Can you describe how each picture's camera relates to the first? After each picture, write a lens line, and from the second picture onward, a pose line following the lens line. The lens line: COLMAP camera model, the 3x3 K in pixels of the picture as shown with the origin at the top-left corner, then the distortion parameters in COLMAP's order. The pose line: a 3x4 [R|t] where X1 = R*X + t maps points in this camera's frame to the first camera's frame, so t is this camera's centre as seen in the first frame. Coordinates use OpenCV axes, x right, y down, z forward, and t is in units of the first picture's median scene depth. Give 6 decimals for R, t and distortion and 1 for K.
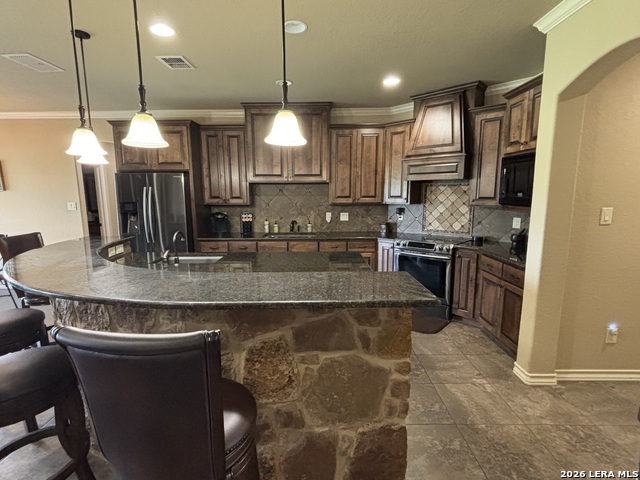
lens RADIAL K [[320.8, 0, 320.0], [0, 320.8, 240.0], [0, 0, 1]] dist [0.002198, -0.000333]
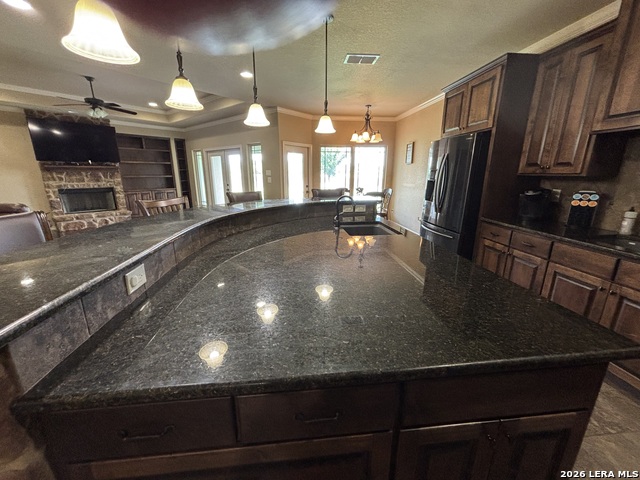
lens RADIAL K [[252.9, 0, 320.0], [0, 252.9, 240.0], [0, 0, 1]] dist [-0.000096, -0.000134]
pose [[0.107441, 0.260426, -0.959497, 0.193304], [-0.148184, 0.958498, 0.243562, -0.044265], [0.983106, 0.116014, 0.141573, 0.514650]]
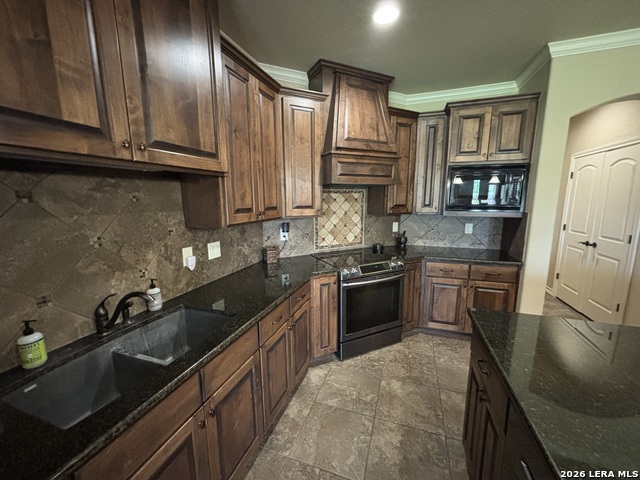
lens RADIAL K [[252.9, 0, 320.0], [0, 252.9, 240.0], [0, 0, 1]] dist [-0.000096, -0.000134]
pose [[0.334437, -0.149213, 0.930531, -0.256207], [0.146165, 0.983651, 0.105199, -0.117824], [-0.931014, 0.100829, 0.350779, 0.791346]]
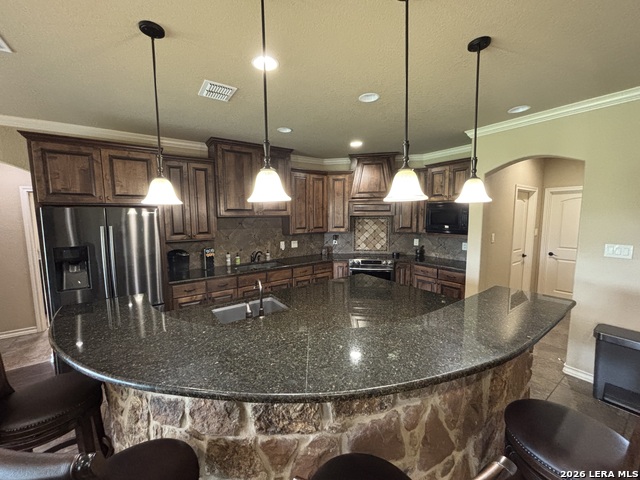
lens RADIAL K [[252.9, 0, 320.0], [0, 252.9, 240.0], [0, 0, 1]] dist [-0.000096, -0.000134]
pose [[0.818364, -0.060466, 0.571510, -0.424091], [0.089451, 0.995732, -0.022739, -0.065638], [-0.567696, 0.069731, 0.820280, 0.196689]]
